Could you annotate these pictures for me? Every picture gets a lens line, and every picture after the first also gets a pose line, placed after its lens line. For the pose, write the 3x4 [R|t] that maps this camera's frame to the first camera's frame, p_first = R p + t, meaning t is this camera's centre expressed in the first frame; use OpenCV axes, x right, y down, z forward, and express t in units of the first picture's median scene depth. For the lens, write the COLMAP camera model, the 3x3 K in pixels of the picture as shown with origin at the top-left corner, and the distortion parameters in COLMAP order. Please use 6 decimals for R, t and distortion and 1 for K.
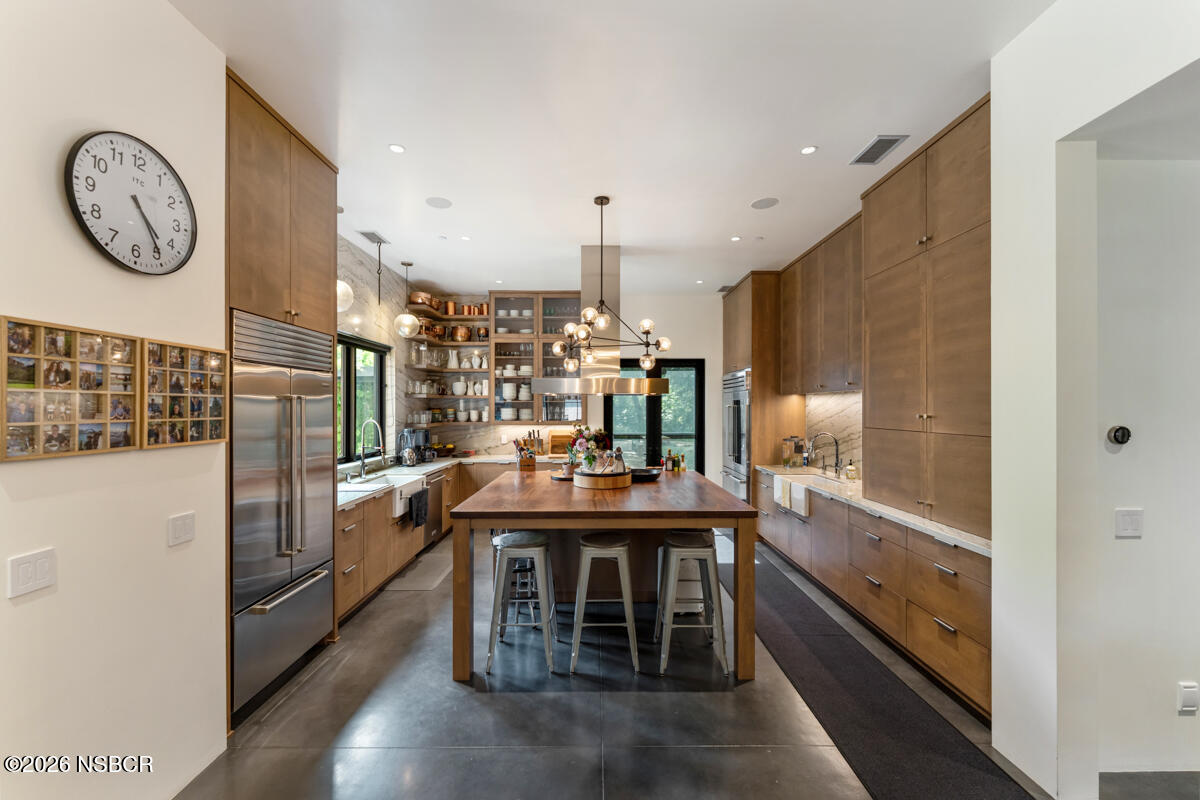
lens RADIAL K [[487.4, 0, 600.2], [0, 487.4, 405.4], [0, 0, 1]] dist [0.000185, -0.000009]
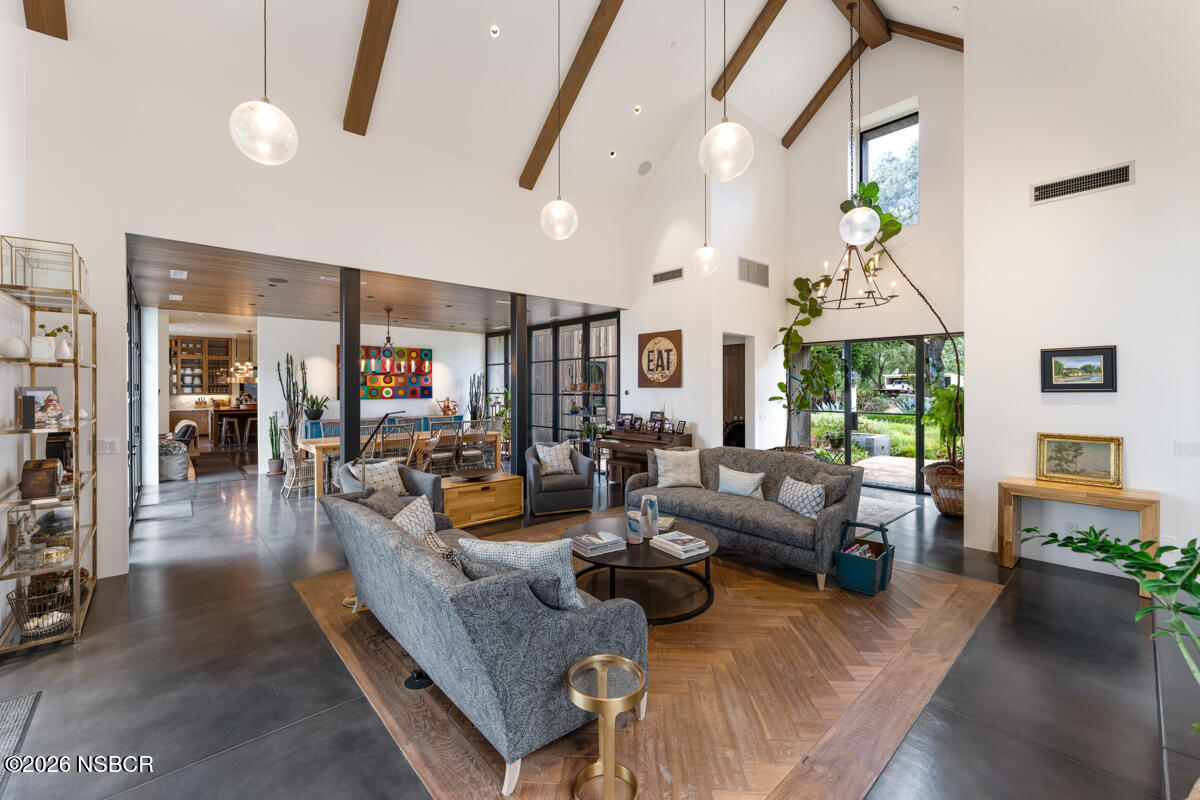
lens RADIAL K [[487.4, 0, 602.2], [0, 487.4, 395.9], [0, 0, 1]] dist [0.000185, -0.000009]
pose [[0.740820, 0.005056, 0.671684, -0.282688], [-0.014950, 0.999848, 0.008963, -0.004468], [-0.671537, -0.016682, 0.740783, -1.966071]]
